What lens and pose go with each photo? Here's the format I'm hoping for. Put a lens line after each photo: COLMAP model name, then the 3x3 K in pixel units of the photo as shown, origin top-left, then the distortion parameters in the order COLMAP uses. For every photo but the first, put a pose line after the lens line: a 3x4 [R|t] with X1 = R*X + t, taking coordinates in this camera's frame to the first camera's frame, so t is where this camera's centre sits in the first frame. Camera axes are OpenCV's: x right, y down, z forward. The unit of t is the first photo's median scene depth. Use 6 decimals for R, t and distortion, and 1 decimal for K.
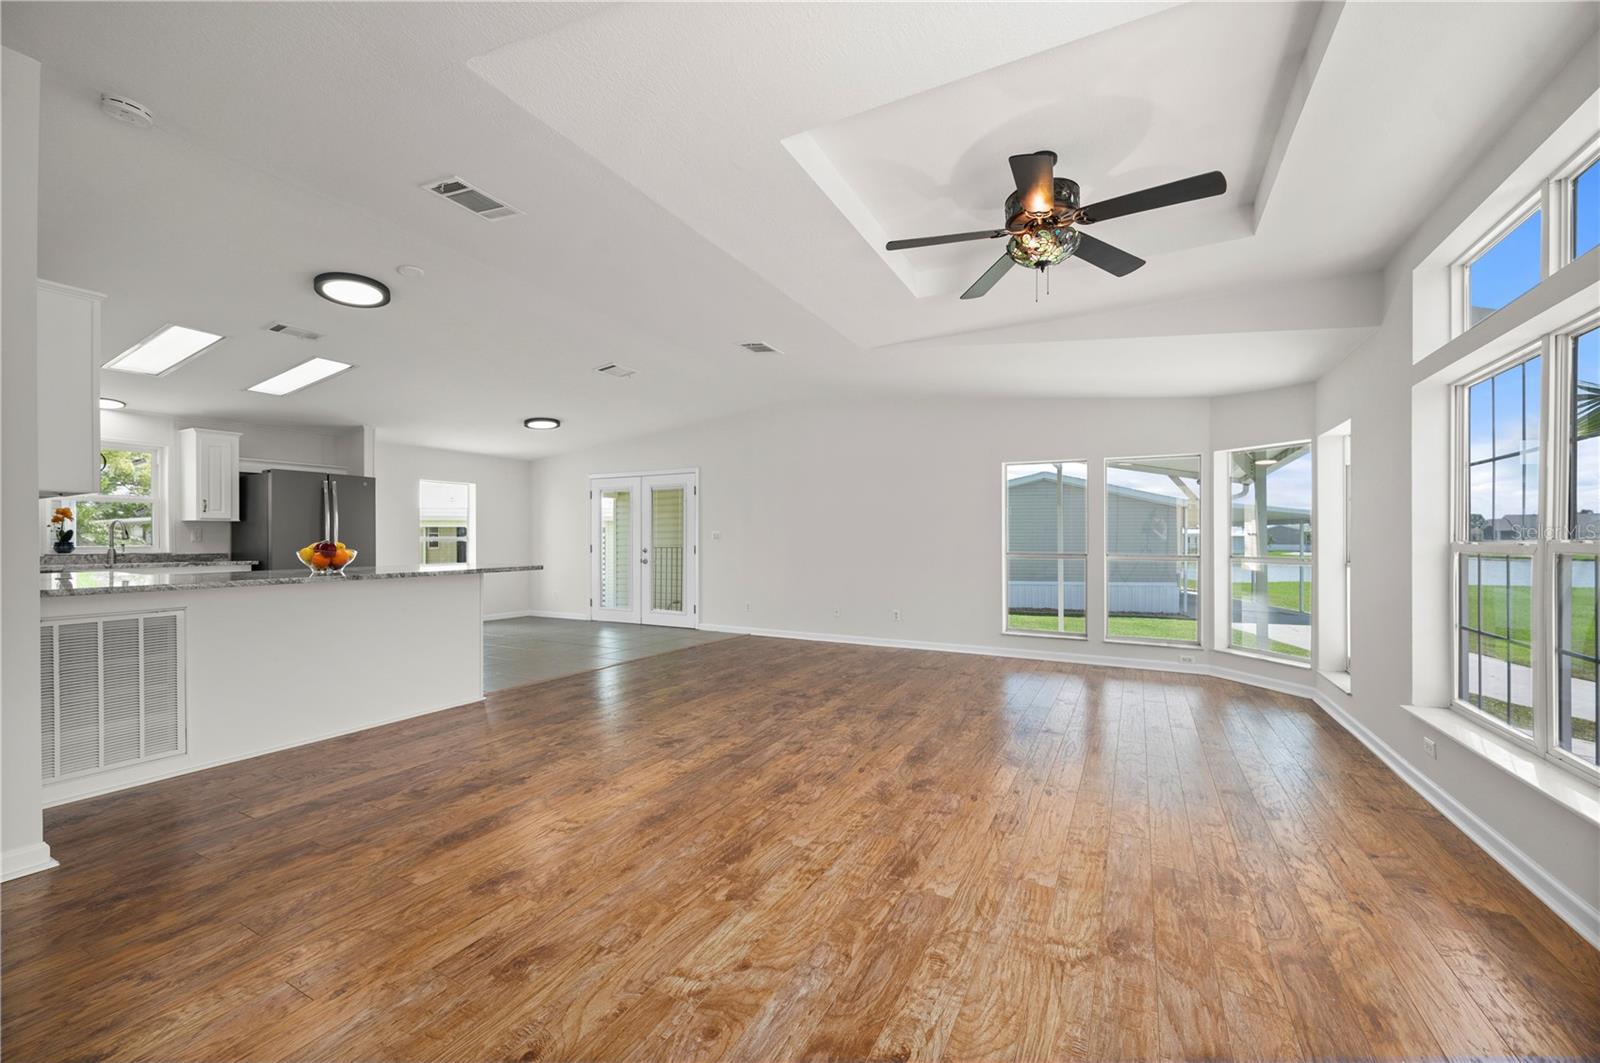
lens RADIAL K [[636.6, 0, 800.7], [0, 636.6, 540.2], [0, 0, 1]] dist [0.000907, -0.000008]
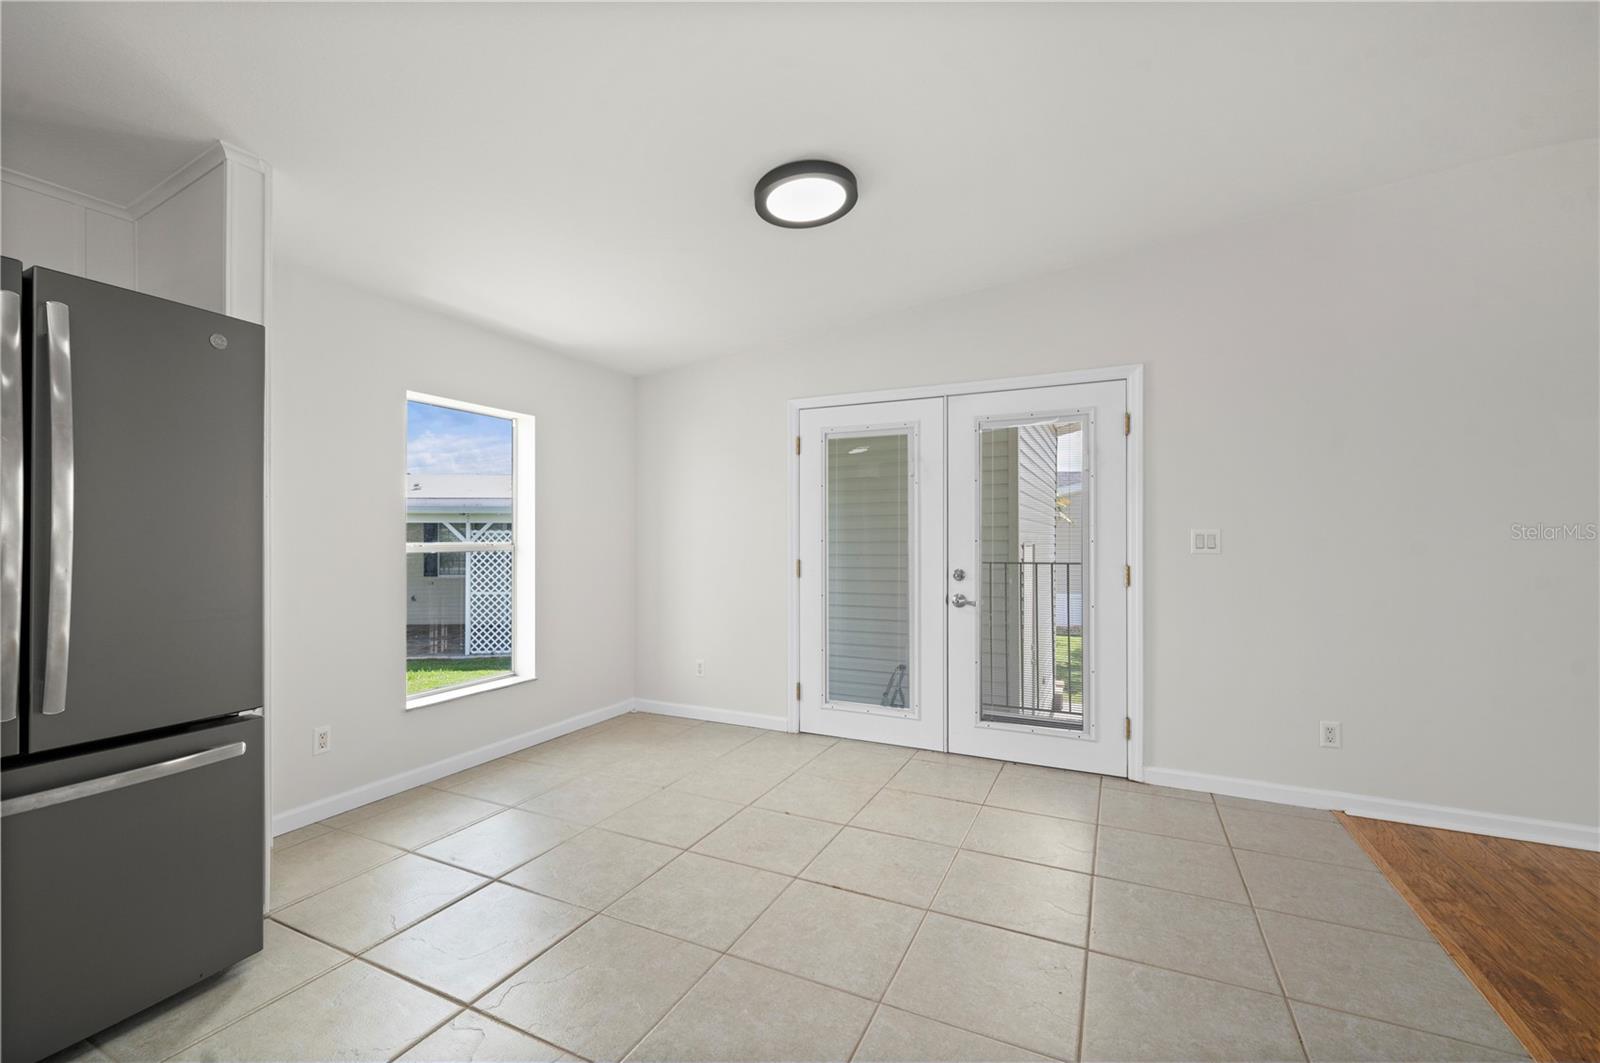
lens RADIAL K [[654.5, 0, 803.8], [0, 654.5, 533.5], [0, 0, 1]] dist [0.000230, 0.000293]
pose [[0.999153, 0.004539, 0.040891, -0.887009], [-0.004233, 0.999962, -0.007574, -0.016908], [-0.040924, 0.007394, 0.999135, 1.407084]]
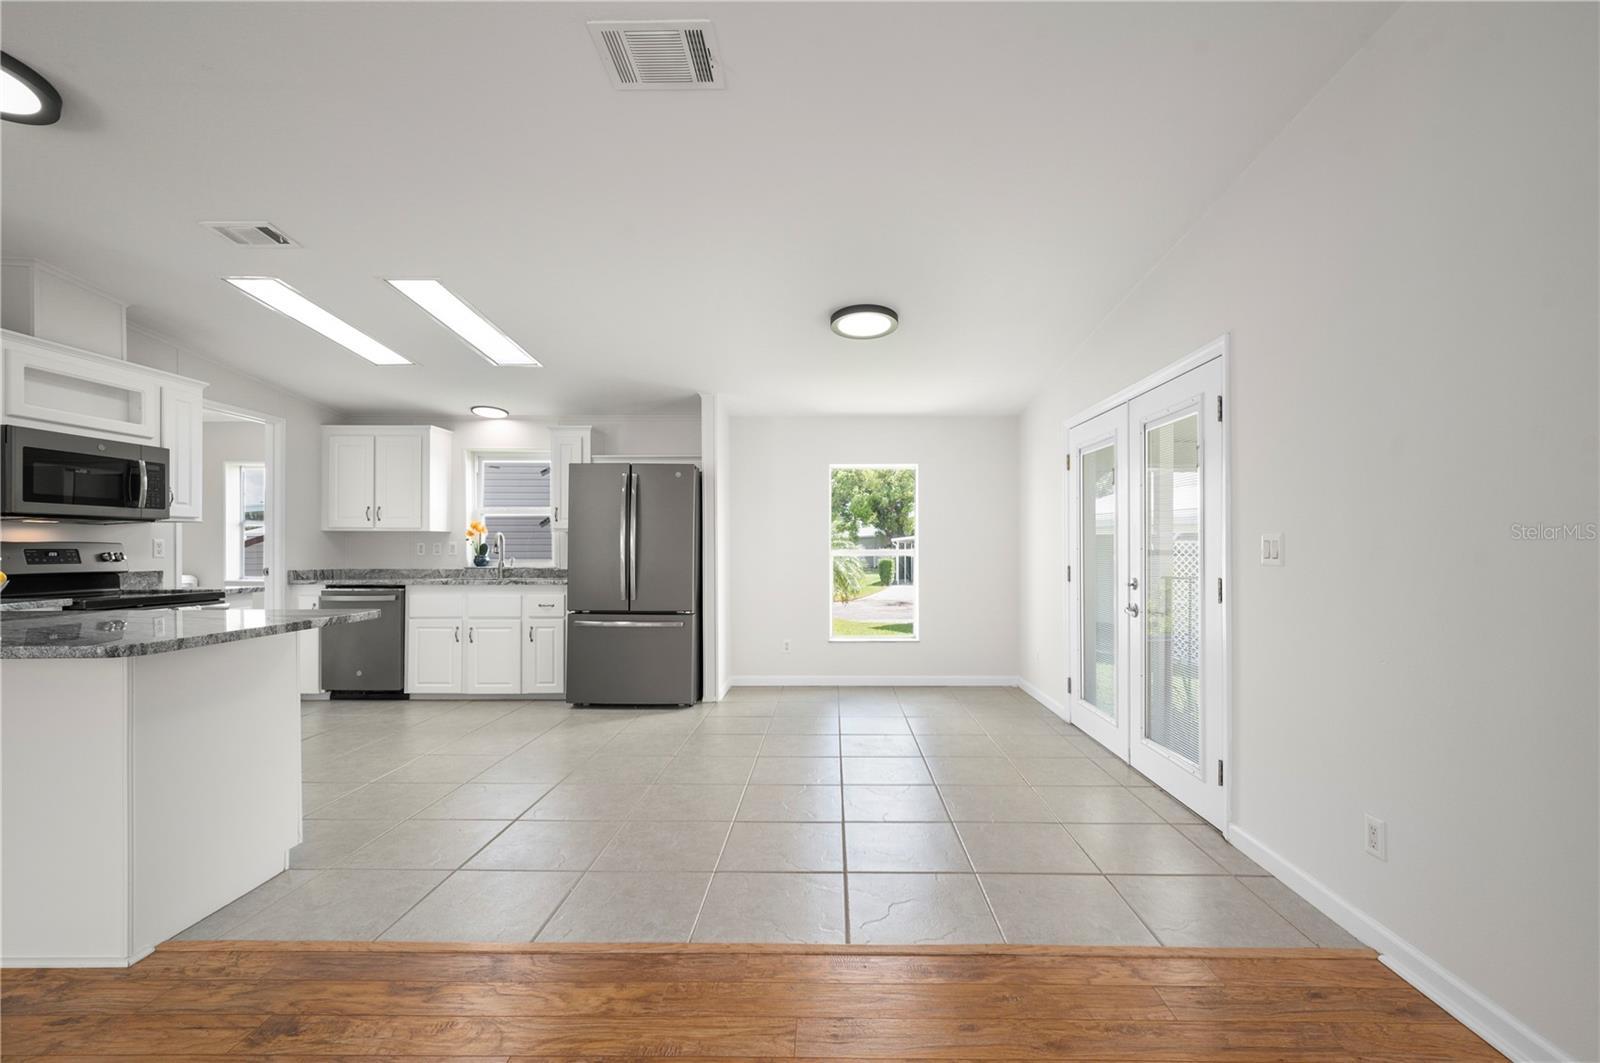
lens RADIAL K [[681.3, 0, 833.8], [0, 681.3, 542.4], [0, 0, 1]] dist [-0.001538, -0.000345]
pose [[0.475134, -0.005554, -0.879896, 0.109406], [-0.000122, 0.999980, -0.006378, -0.017719], [0.879914, 0.003138, 0.475123, 1.531482]]
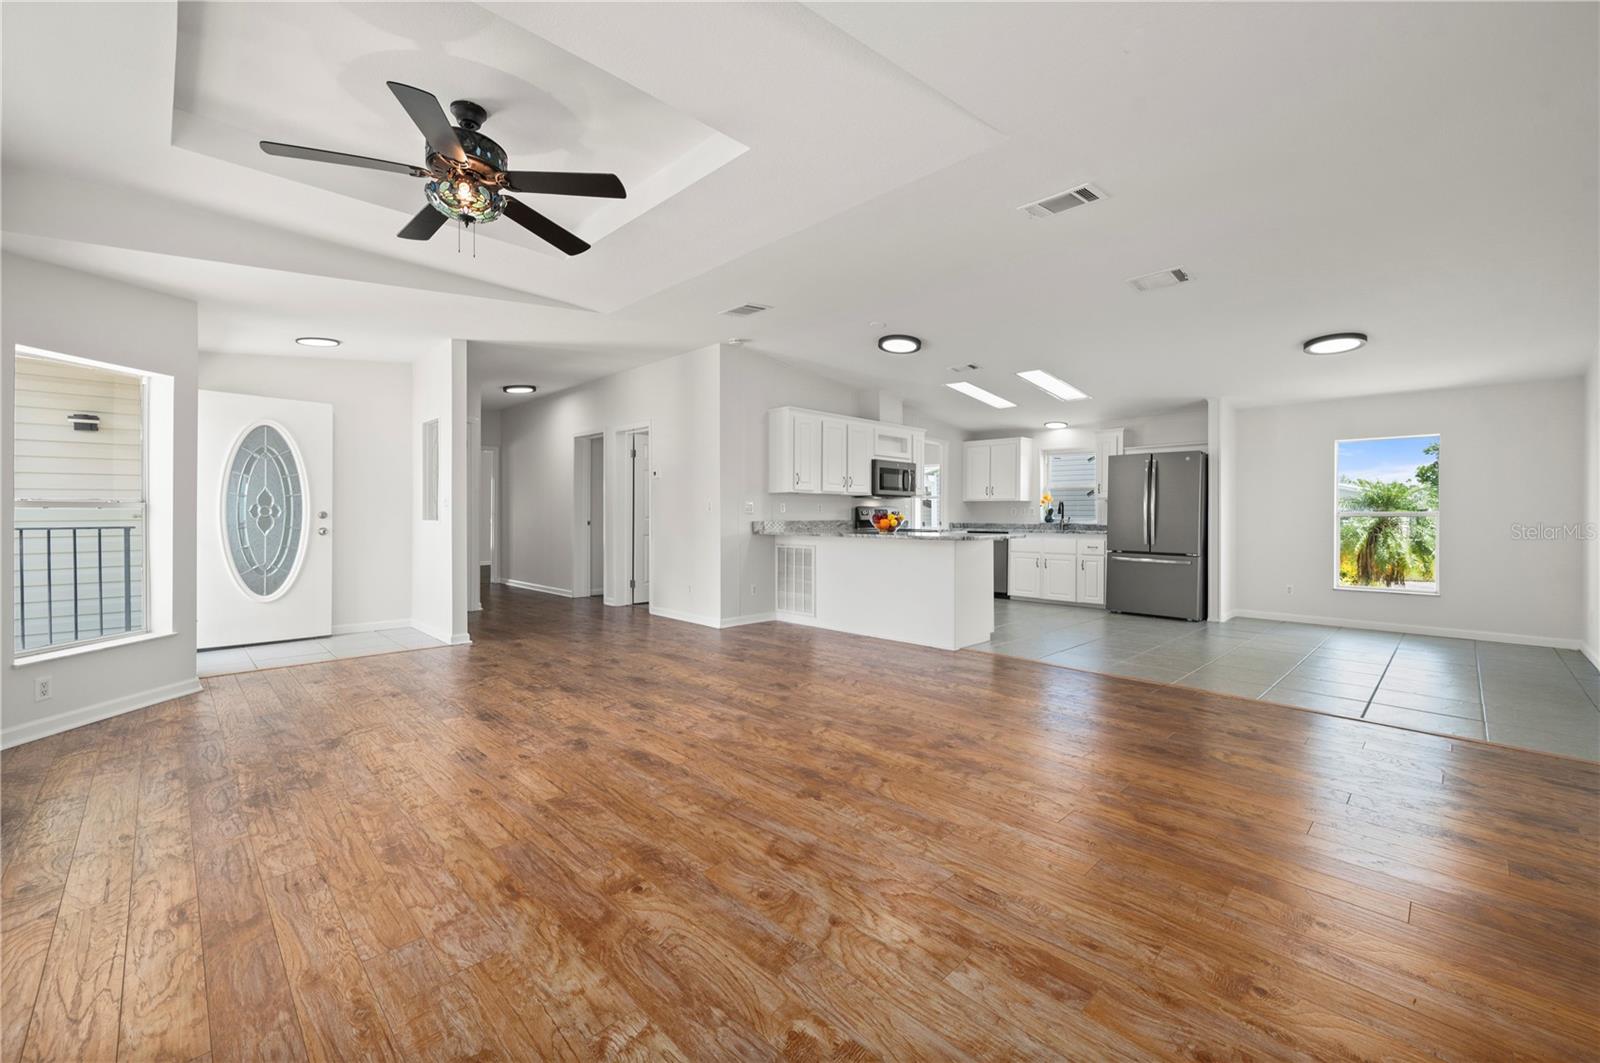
lens RADIAL K [[646.6, 0, 796.8], [0, 646.6, 518.7], [0, 0, 1]] dist [0.002715, 0.000419]
pose [[-0.305994, 0.003152, -0.952028, 0.913996], [-0.005756, 0.999970, 0.005161, 0.007817], [0.952016, 0.007059, -0.305966, 1.399681]]
